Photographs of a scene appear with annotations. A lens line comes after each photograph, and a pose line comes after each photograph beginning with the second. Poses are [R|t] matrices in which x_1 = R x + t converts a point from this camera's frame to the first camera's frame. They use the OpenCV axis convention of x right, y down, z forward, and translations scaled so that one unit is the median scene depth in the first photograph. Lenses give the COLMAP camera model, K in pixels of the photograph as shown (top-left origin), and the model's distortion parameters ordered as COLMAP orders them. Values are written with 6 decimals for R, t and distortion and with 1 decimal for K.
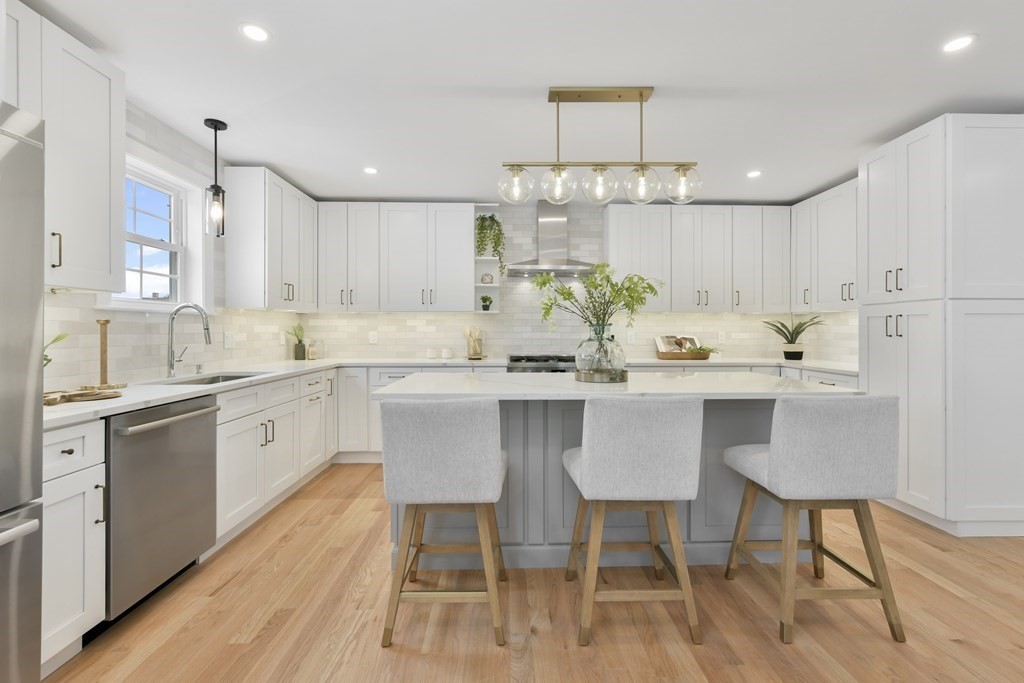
lens RADIAL K [[439.9, 0, 517.0], [0, 439.9, 328.9], [0, 0, 1]] dist [0.000151, 0.000939]
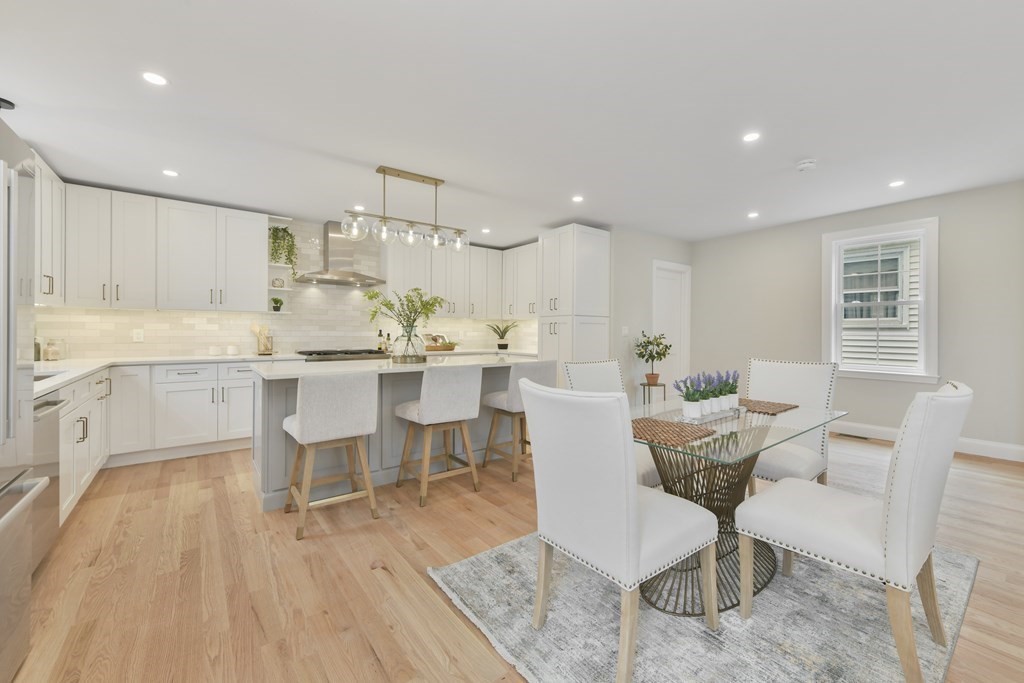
lens RADIAL K [[414.4, 0, 516.6], [0, 414.4, 331.8], [0, 0, 1]] dist [0.000817, 0.000107]
pose [[0.806698, 0.004006, 0.590951, -0.234487], [-0.009229, 0.999940, 0.005820, -0.001098], [-0.590892, -0.010149, 0.806687, -0.249477]]
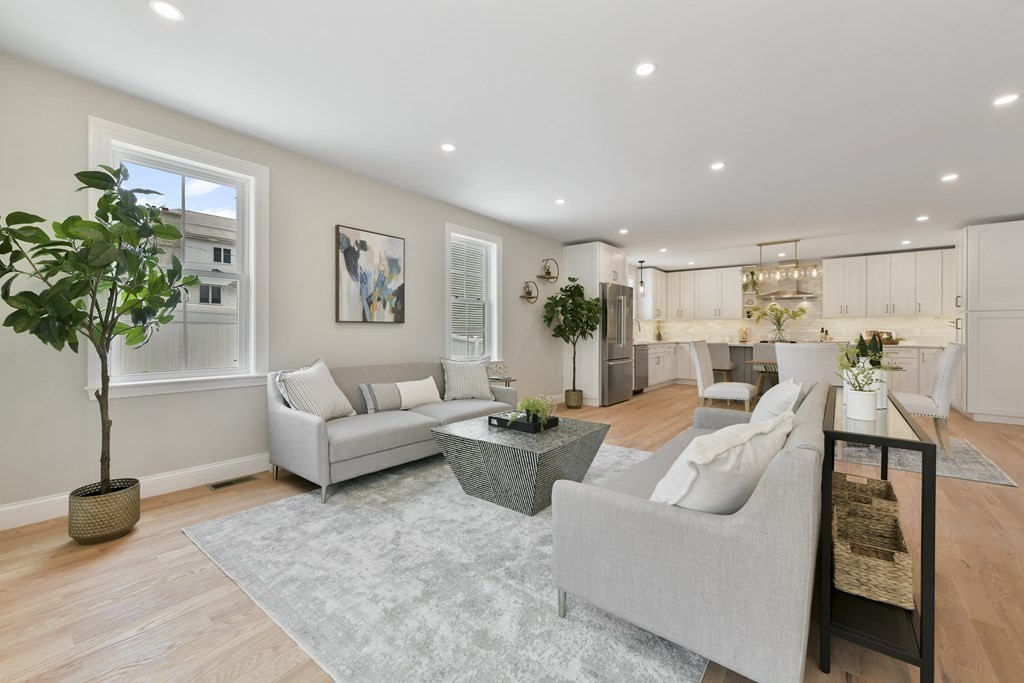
lens RADIAL K [[414.4, 0, 520.5], [0, 414.4, 331.2], [0, 0, 1]] dist [0.000817, 0.000107]
pose [[0.773535, 0.001027, -0.633752, 0.376752], [-0.000558, 0.999999, 0.000939, 0.020490], [0.633753, -0.000373, 0.773536, -1.324285]]
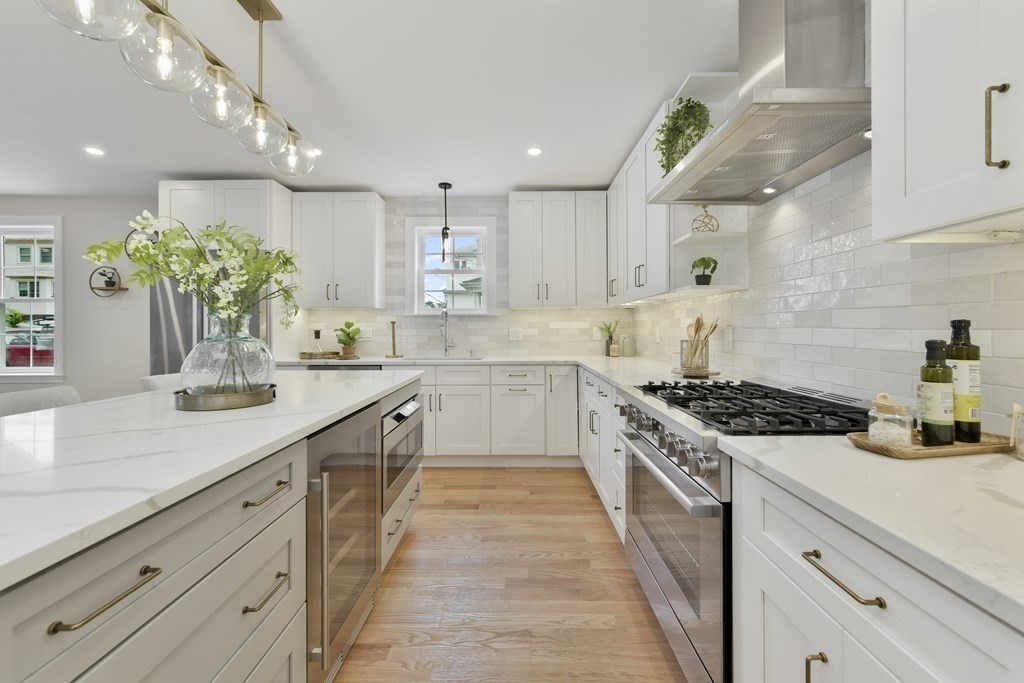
lens RADIAL K [[414.4, 0, 510.5], [0, 414.4, 330.9], [0, 0, 1]] dist [0.000817, 0.000107]
pose [[-0.036396, 0.006594, -0.999316, 0.492773], [0.008401, 0.999945, 0.006292, 0.007538], [0.999302, -0.008167, -0.036449, 0.915718]]
